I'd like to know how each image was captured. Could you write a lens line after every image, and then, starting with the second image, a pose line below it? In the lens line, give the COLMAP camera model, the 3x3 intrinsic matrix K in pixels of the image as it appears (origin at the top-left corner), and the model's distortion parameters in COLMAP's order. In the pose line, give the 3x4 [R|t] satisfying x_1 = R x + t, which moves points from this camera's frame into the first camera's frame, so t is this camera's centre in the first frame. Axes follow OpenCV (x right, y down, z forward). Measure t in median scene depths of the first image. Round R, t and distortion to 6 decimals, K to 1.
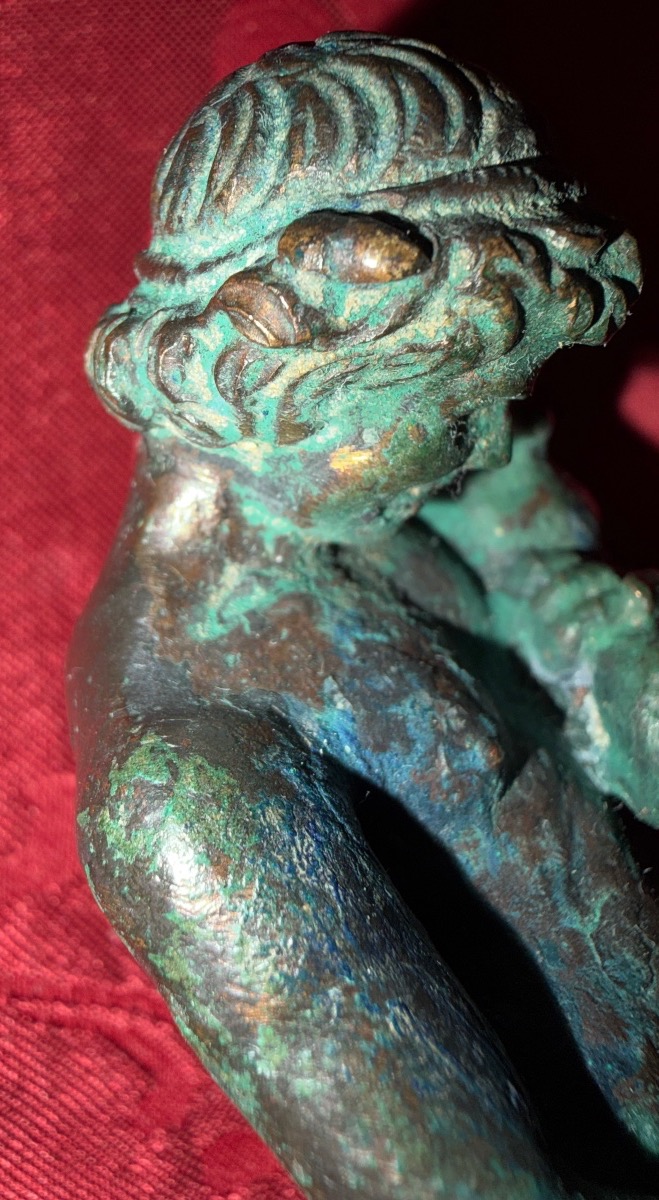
lens RADIAL K [[923.9, 0, 185.5], [0, 923.9, 510.2], [0, 0, 1]] dist [-0.008893, -0.002599]
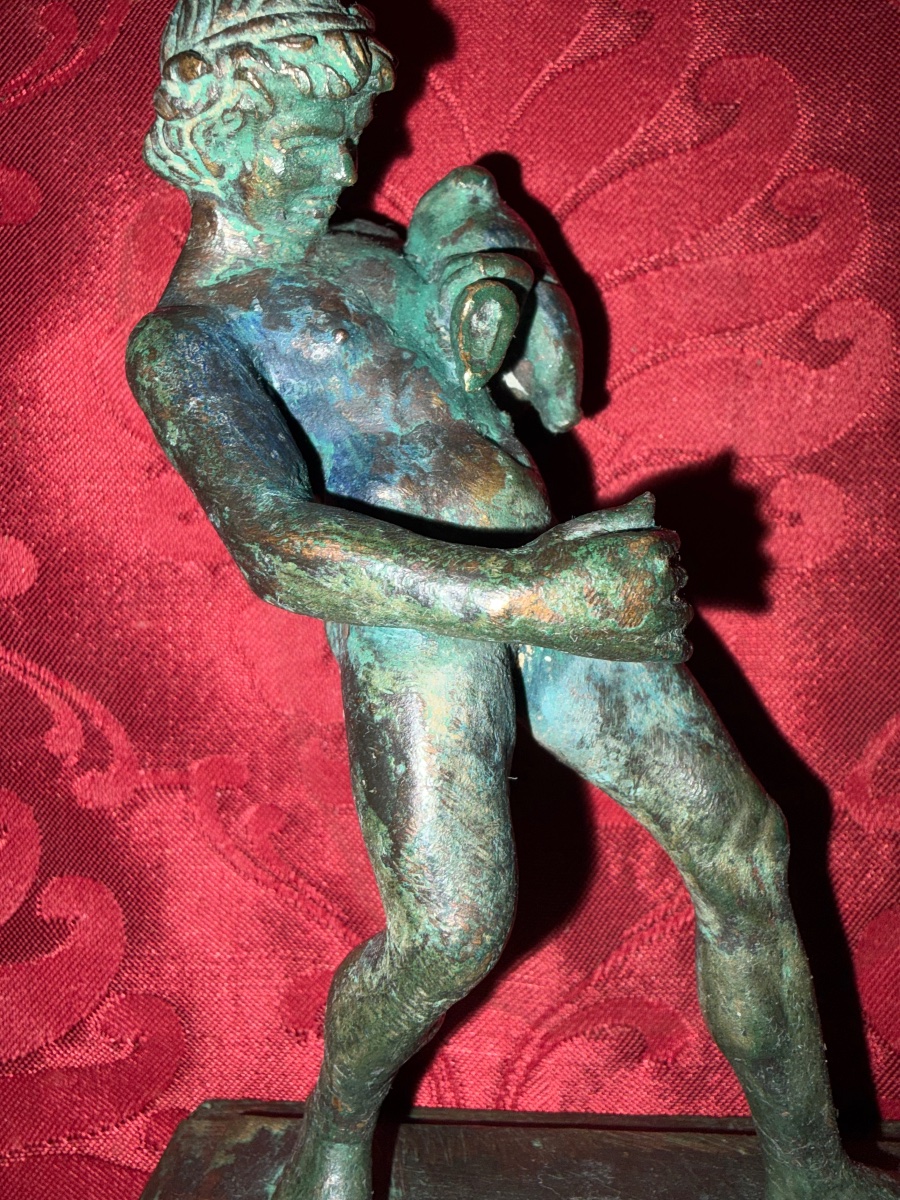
lens RADIAL K [[909.9, 0, 449.3], [0, 909.9, 508.0], [0, 0, 1]] dist [-0.009389, 0.003987]
pose [[0.945821, -0.009703, -0.324543, 1.202260], [0.027386, 0.998376, 0.049962, 0.556811], [0.323531, -0.056143, 0.944550, -0.747645]]
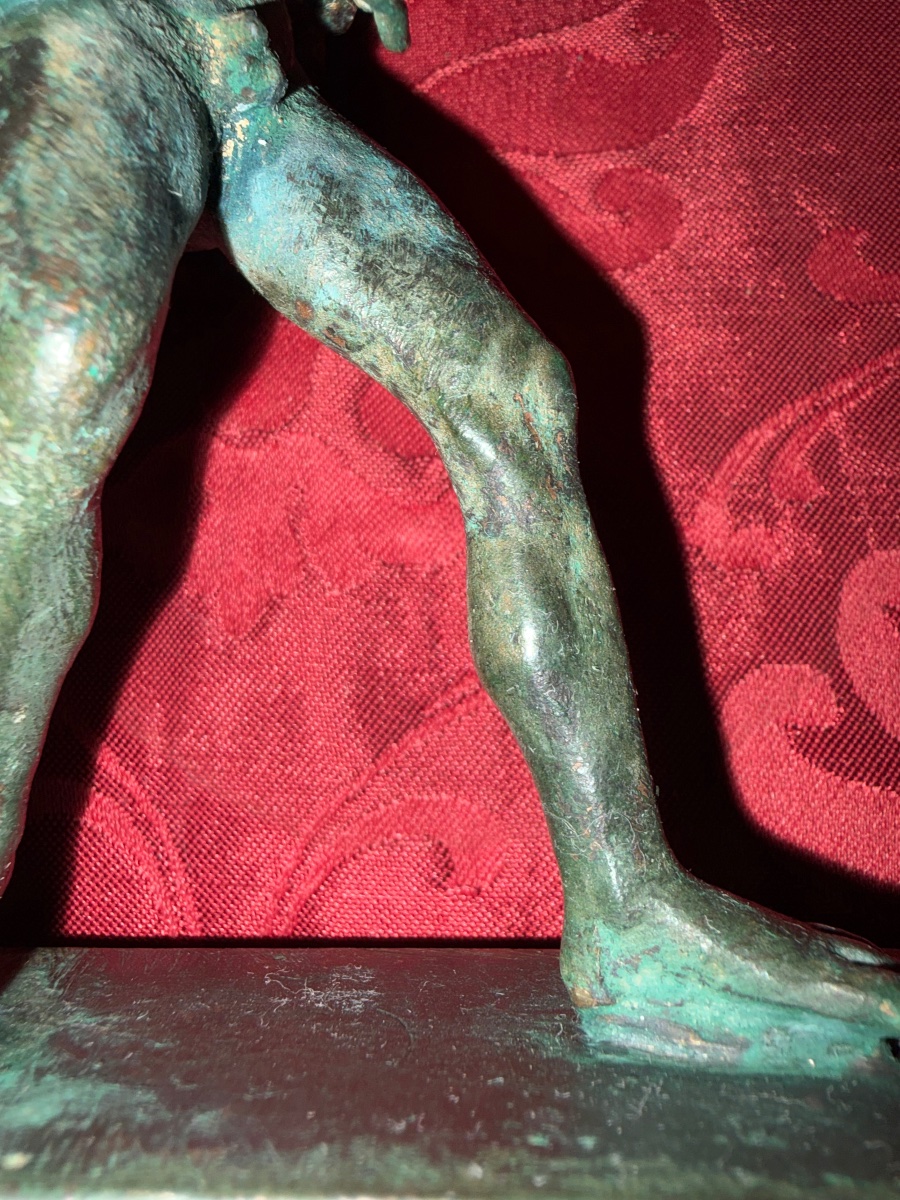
lens RADIAL K [[924.0, 0, 448.8], [0, 924.0, 518.4], [0, 0, 1]] dist [-0.012511, -0.003106]
pose [[0.959066, -0.056753, -0.277437, 1.475172], [0.011641, 0.986785, -0.161618, 1.897152], [0.282943, 0.151773, 0.947052, -0.141830]]
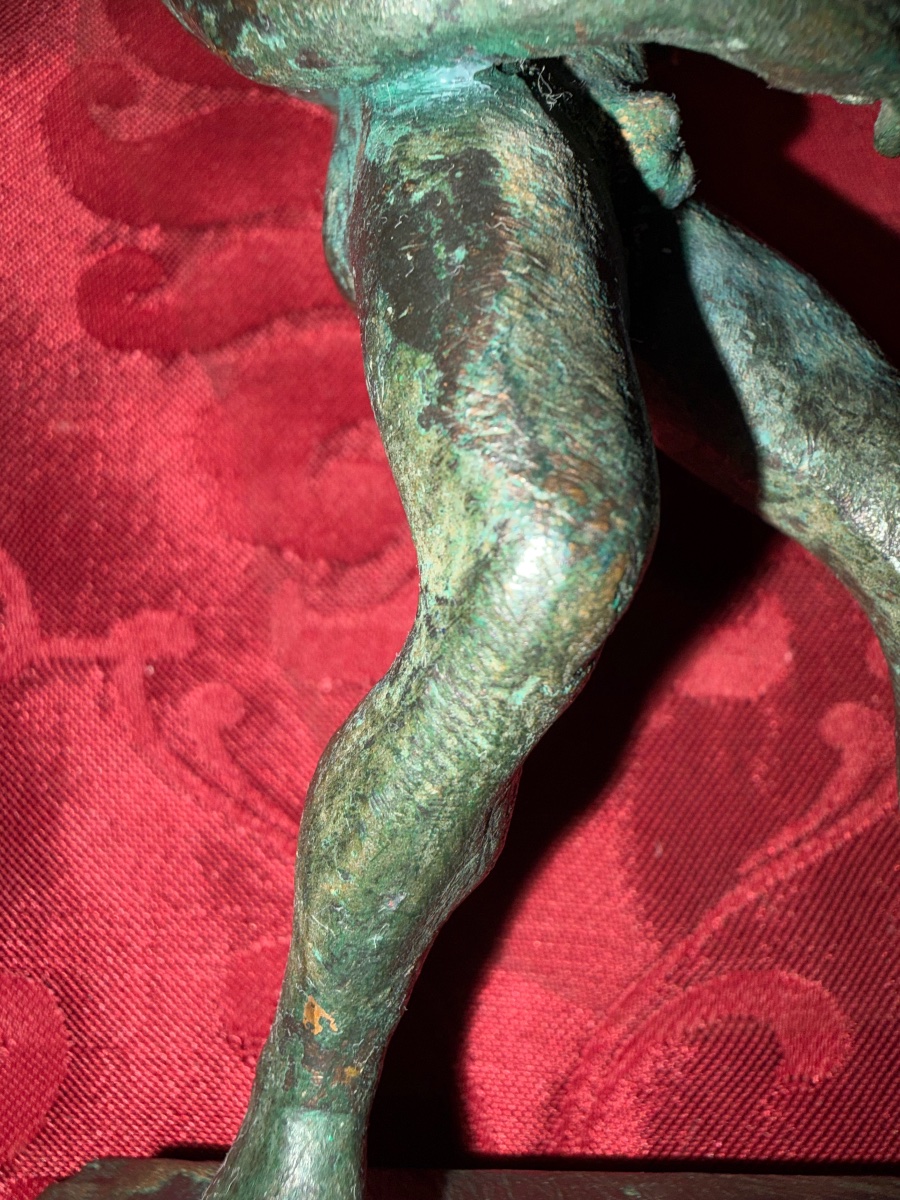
lens RADIAL K [[915.8, 0, 447.1], [0, 915.8, 524.1], [0, 0, 1]] dist [0.000386, 0.003685]
pose [[0.953711, -0.055994, -0.295465, 0.823990], [0.013100, 0.989315, -0.145203, 1.562328], [0.300439, 0.134611, 0.944254, -0.096827]]
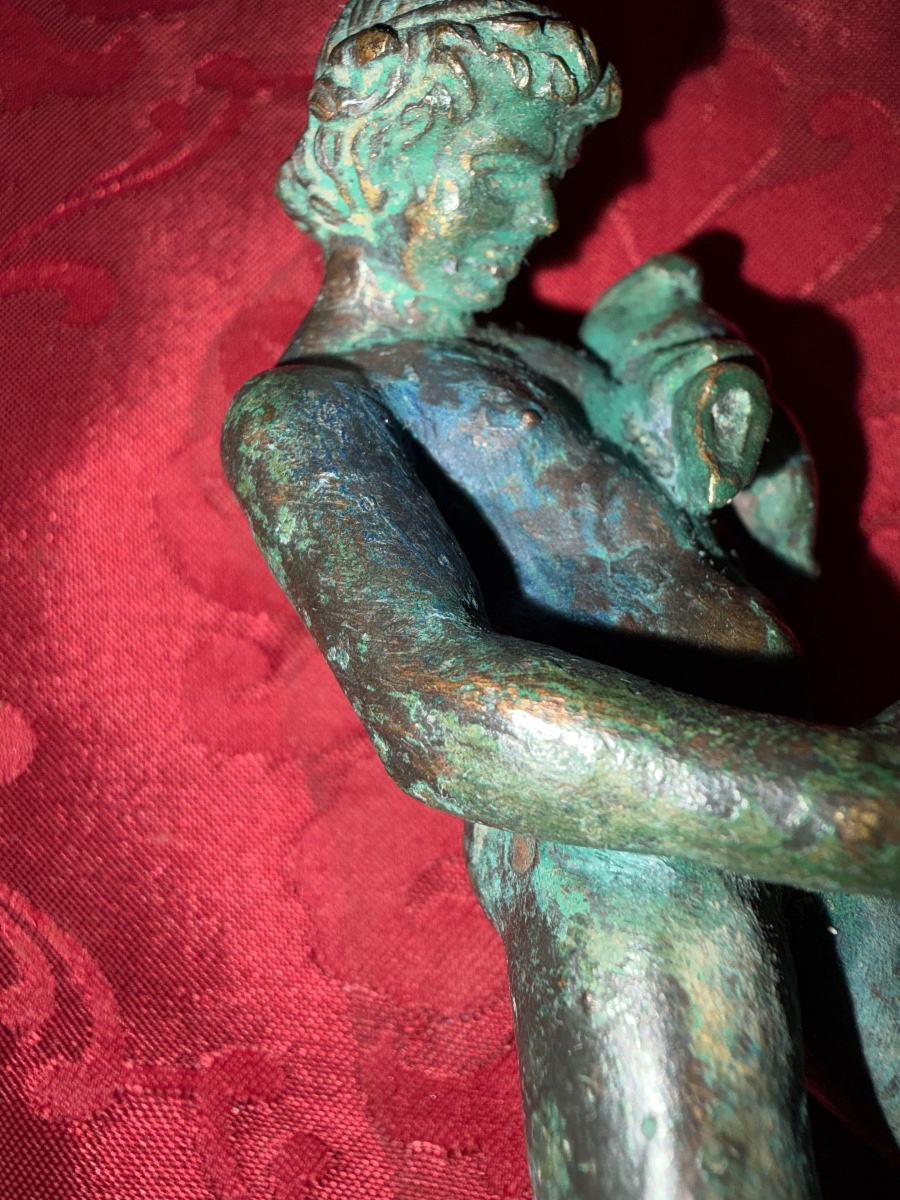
lens RADIAL K [[915.8, 0, 447.1], [0, 915.8, 524.1], [0, 0, 1]] dist [0.000386, 0.003685]
pose [[0.943515, -0.026513, -0.330268, 0.690727], [-0.041822, 0.979291, -0.198092, 0.717704], [0.328681, 0.200715, 0.922866, -0.253229]]
